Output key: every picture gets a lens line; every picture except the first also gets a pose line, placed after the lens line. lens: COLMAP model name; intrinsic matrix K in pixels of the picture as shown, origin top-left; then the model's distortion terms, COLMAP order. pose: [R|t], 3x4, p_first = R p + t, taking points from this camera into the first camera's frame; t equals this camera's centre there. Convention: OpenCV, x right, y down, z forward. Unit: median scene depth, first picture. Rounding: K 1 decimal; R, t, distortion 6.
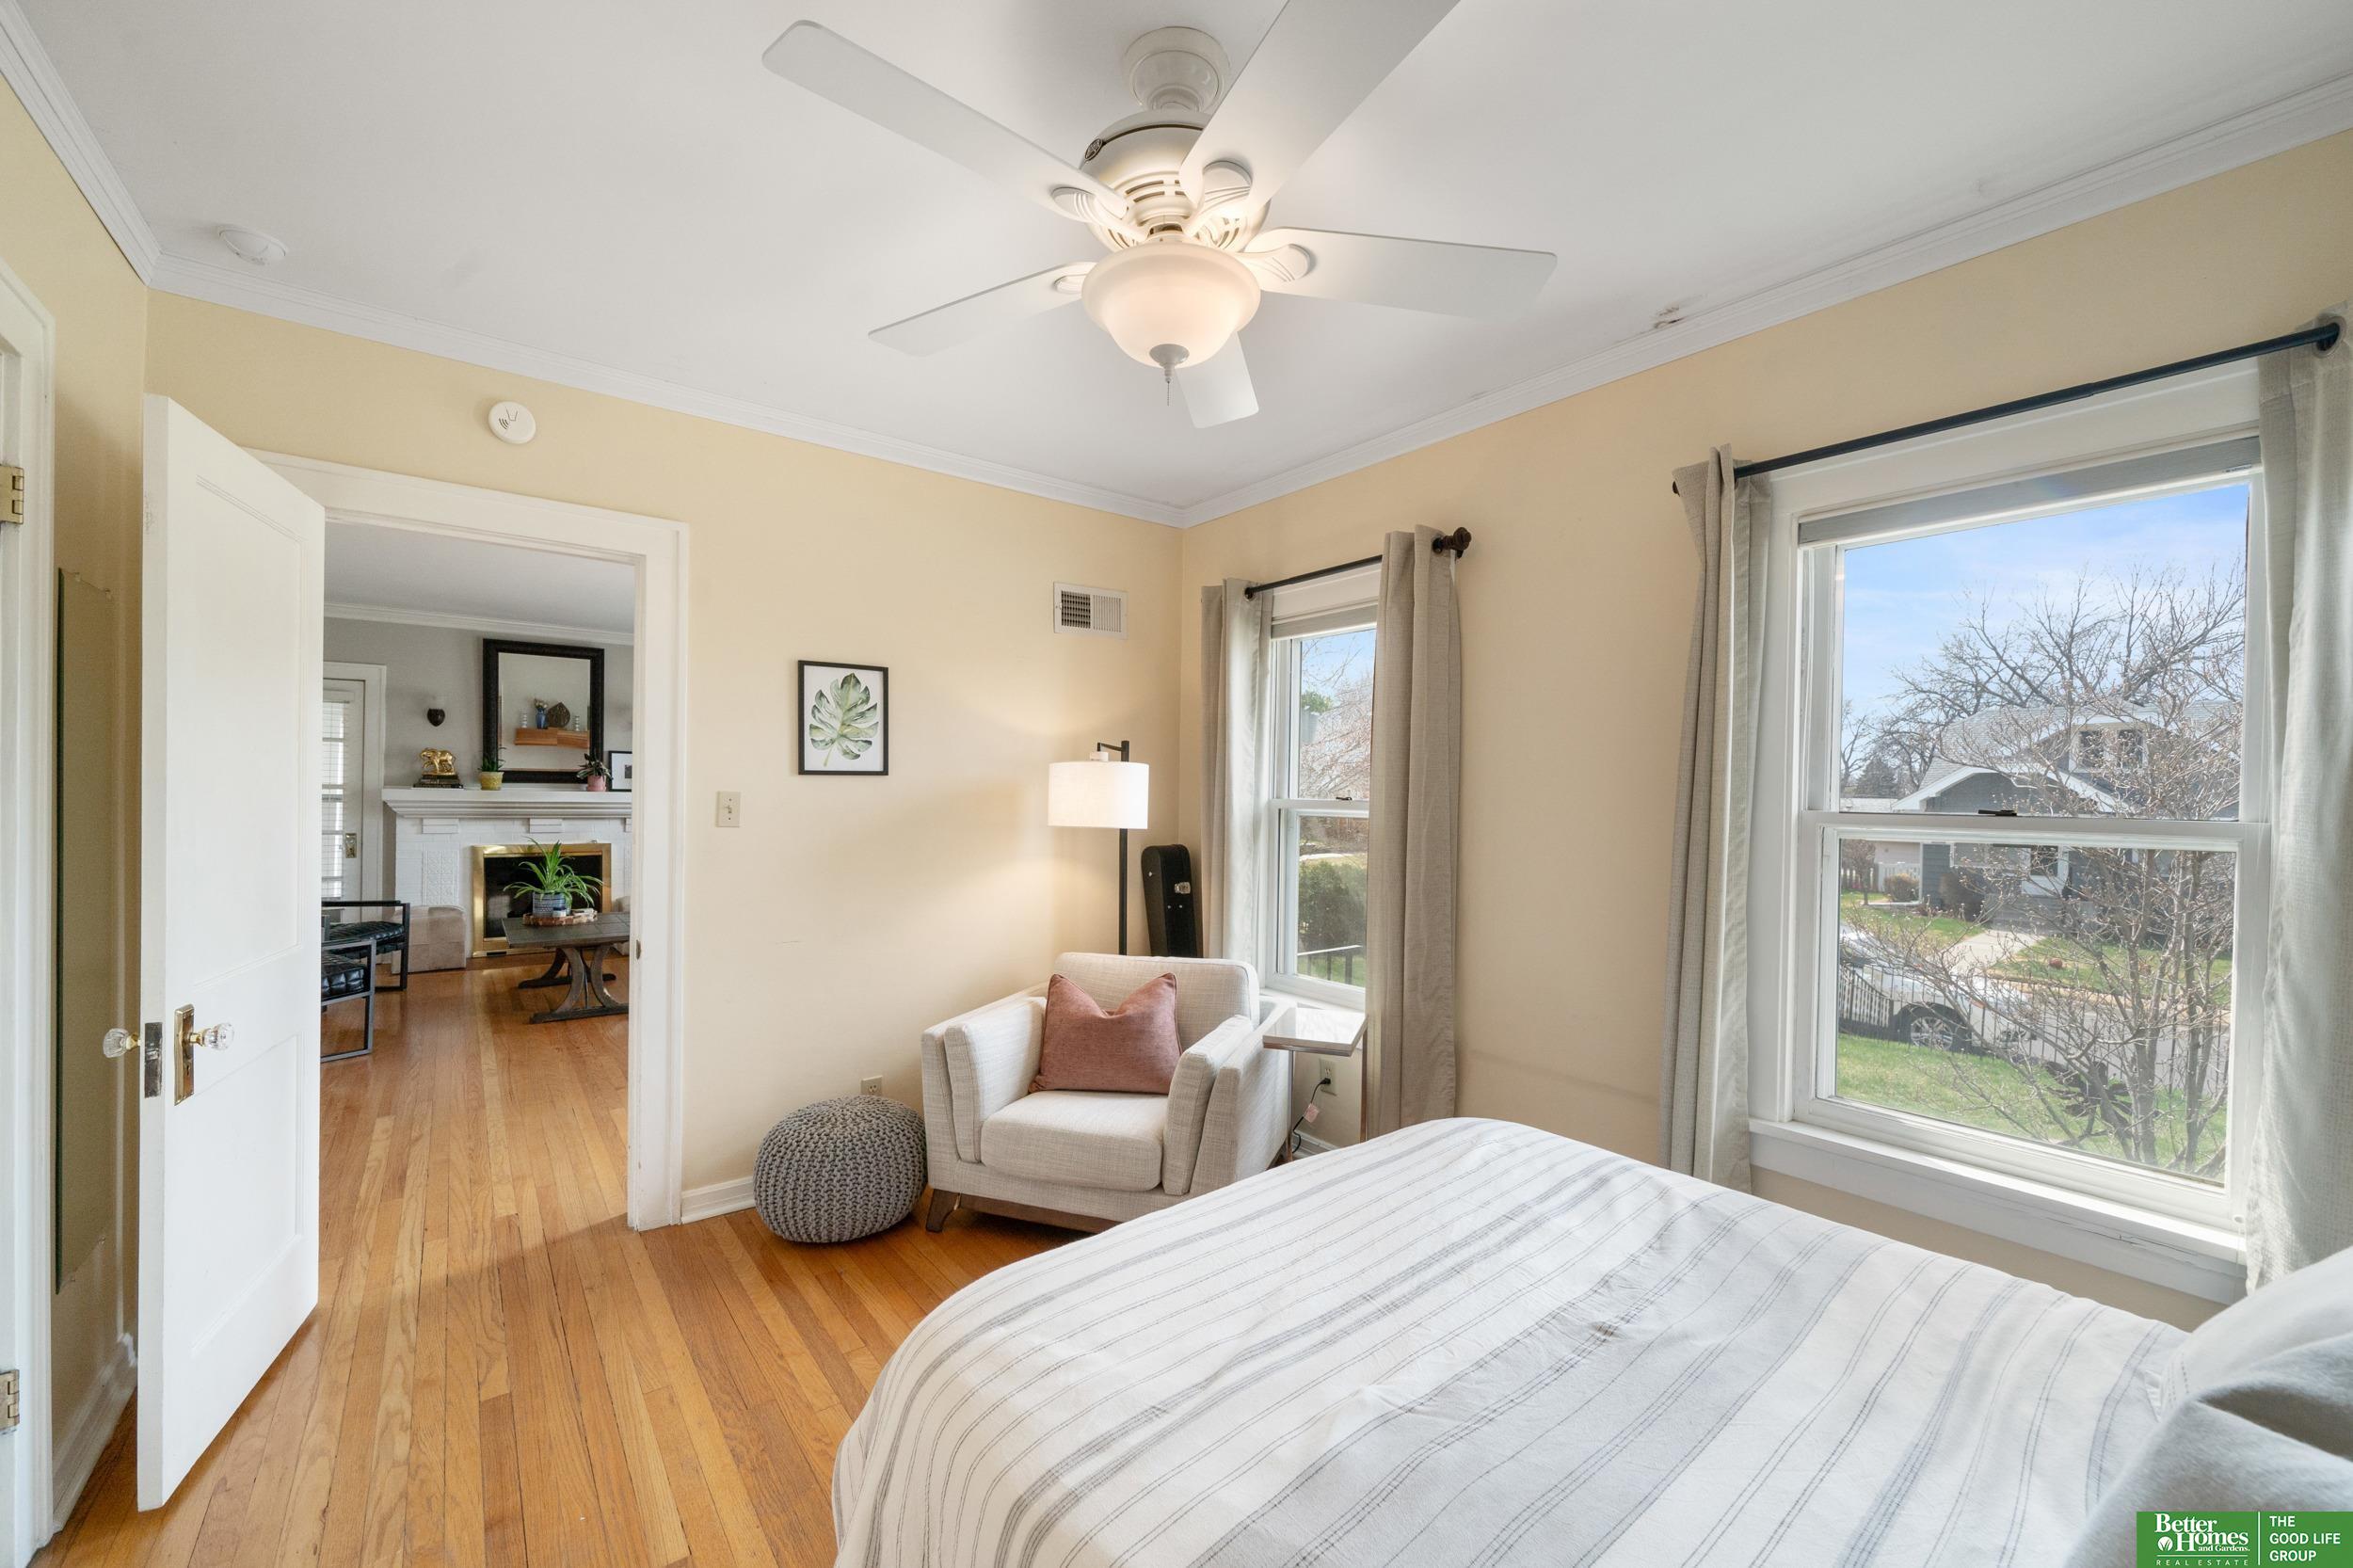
lens RADIAL K [[935.0, 0, 1174.7], [0, 935.0, 802.1], [0, 0, 1]] dist [-0.002806, -0.000319]
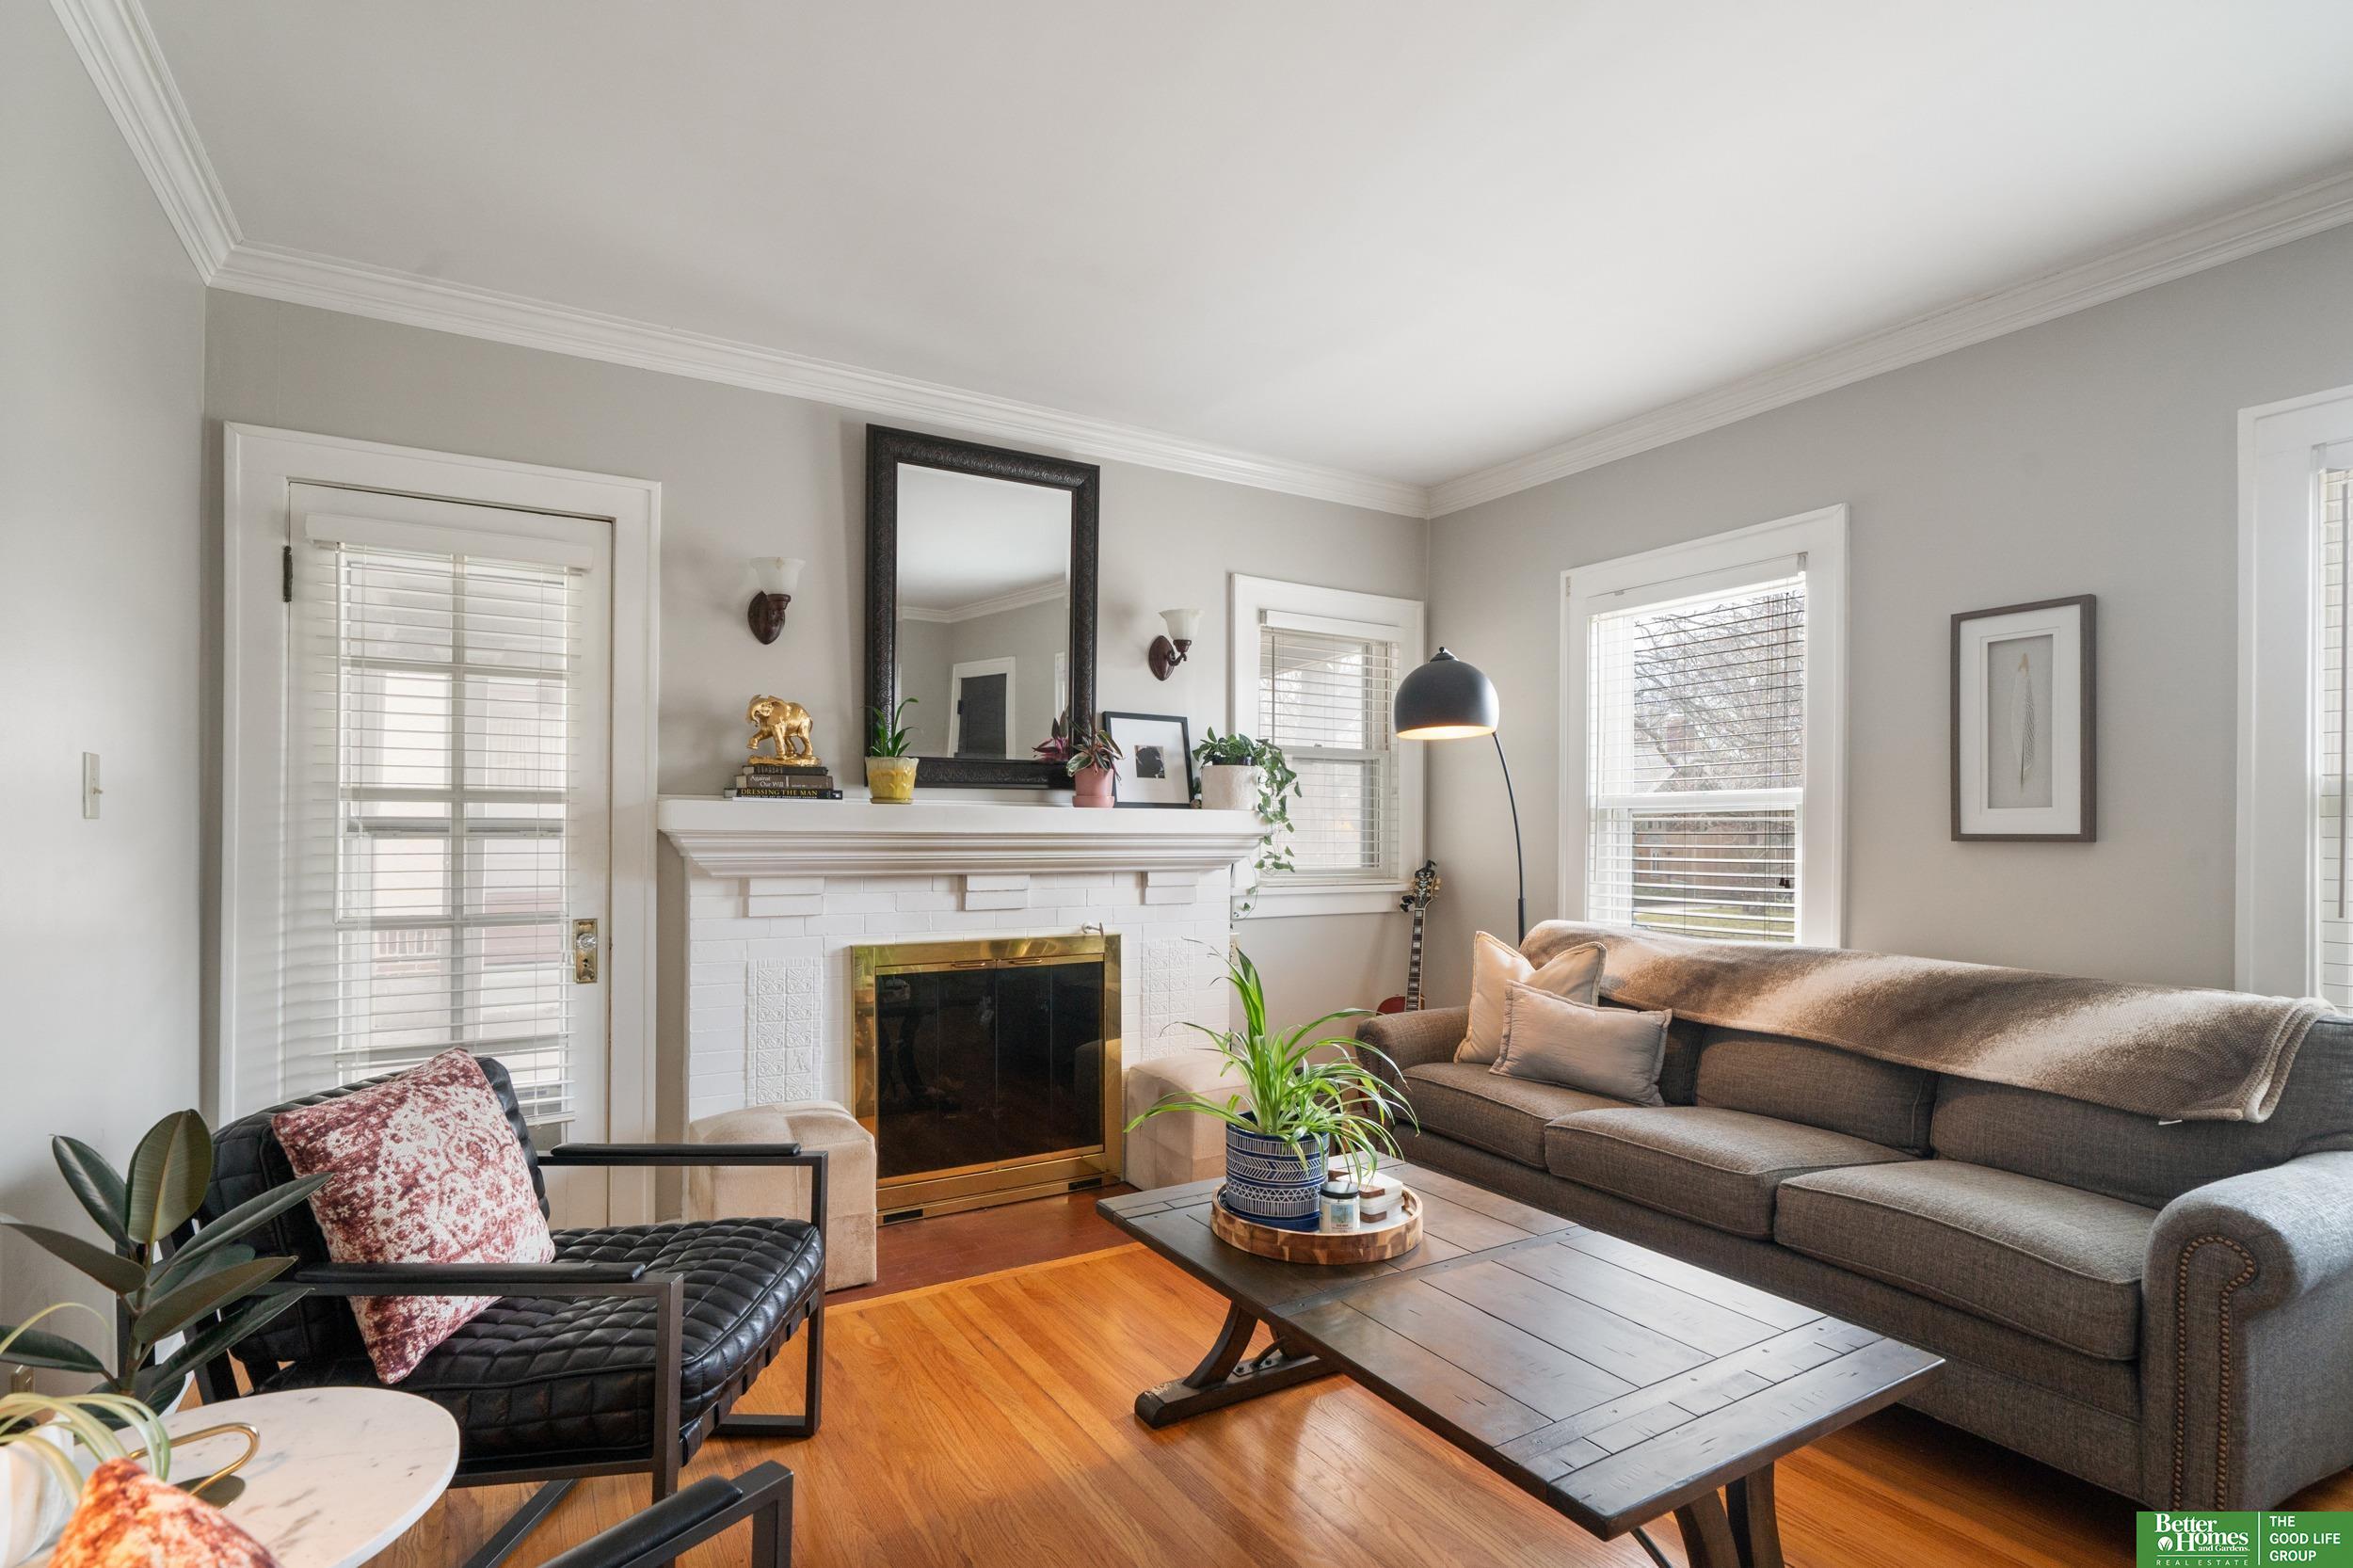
lens RADIAL K [[1119.9, 0, 1160.2], [0, 1119.9, 826.8], [0, 0, 1]] dist [0.001902, 0.000046]
pose [[0.991953, -0.009394, -0.126258, -0.611581], [0.008509, 0.999935, -0.007542, 0.001305], [0.126321, 0.006407, 0.991969, 0.594457]]
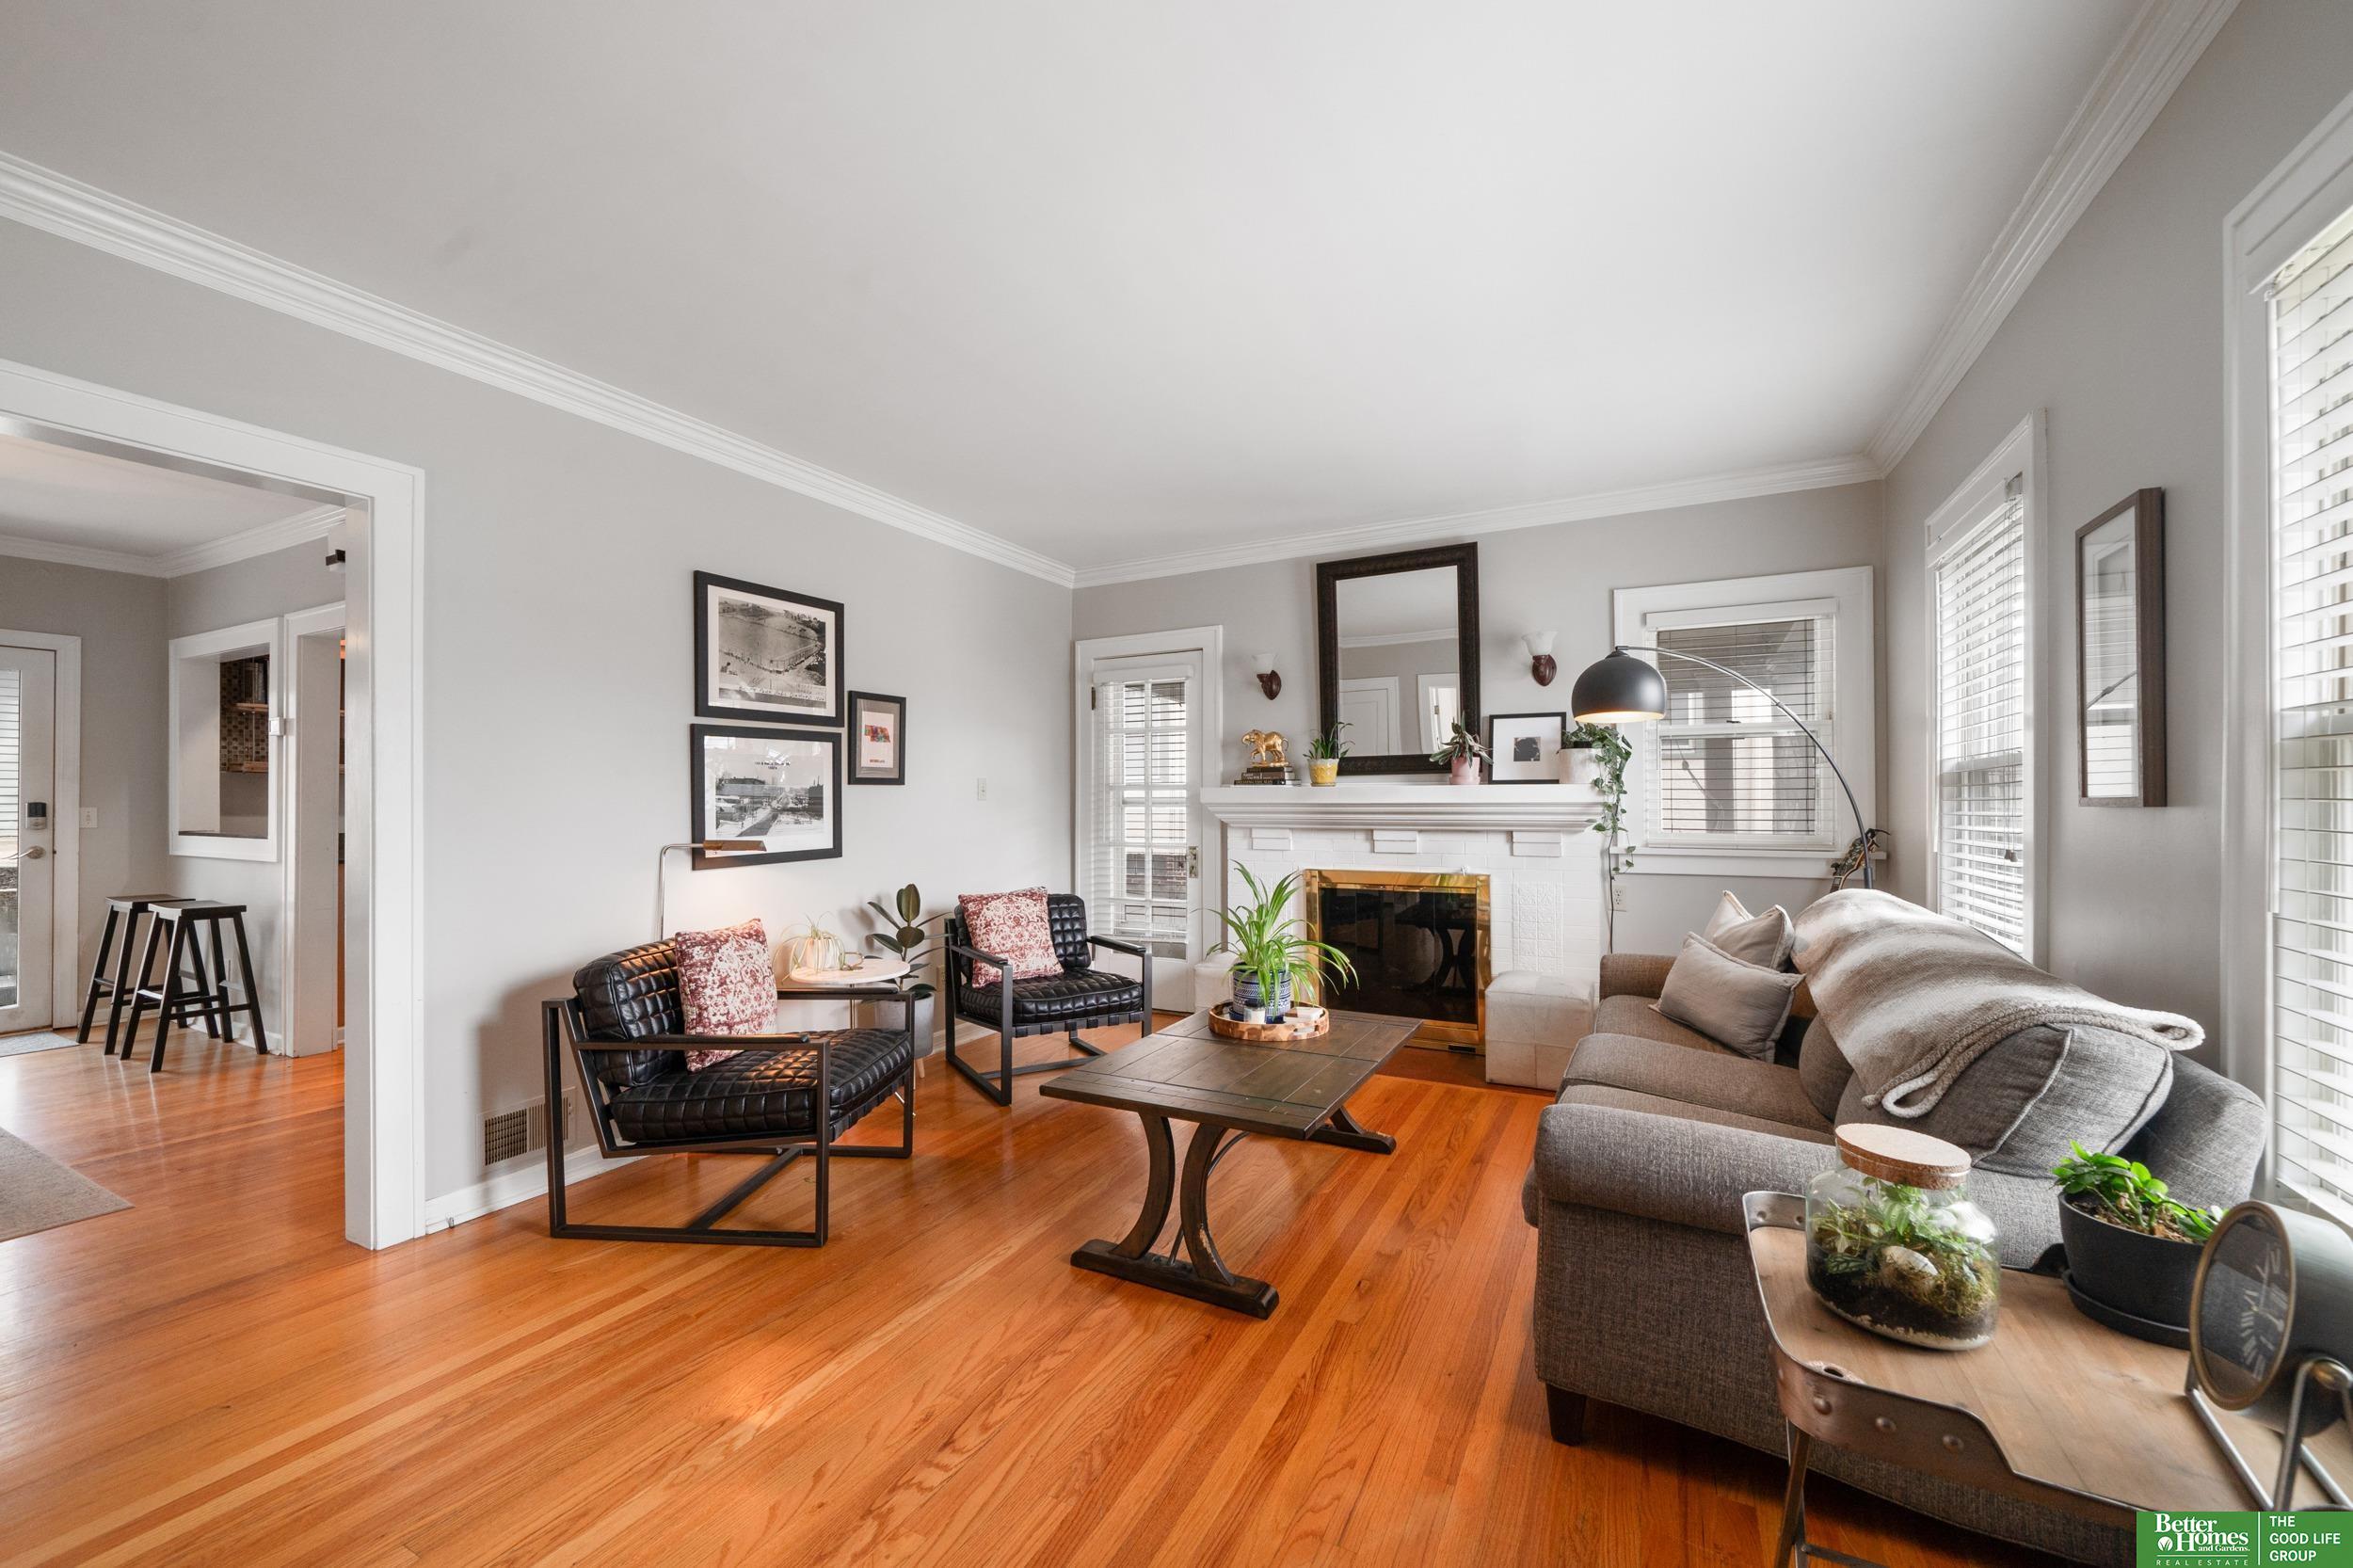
lens RADIAL K [[925.5, 0, 1166.4], [0, 925.5, 793.1], [0, 0, 1]] dist [-0.002471, -0.000173]
pose [[0.410870, -0.024472, -0.911366, -0.193519], [0.006352, 0.999692, -0.023980, 0.007530], [0.911672, 0.004064, 0.410899, 0.684085]]
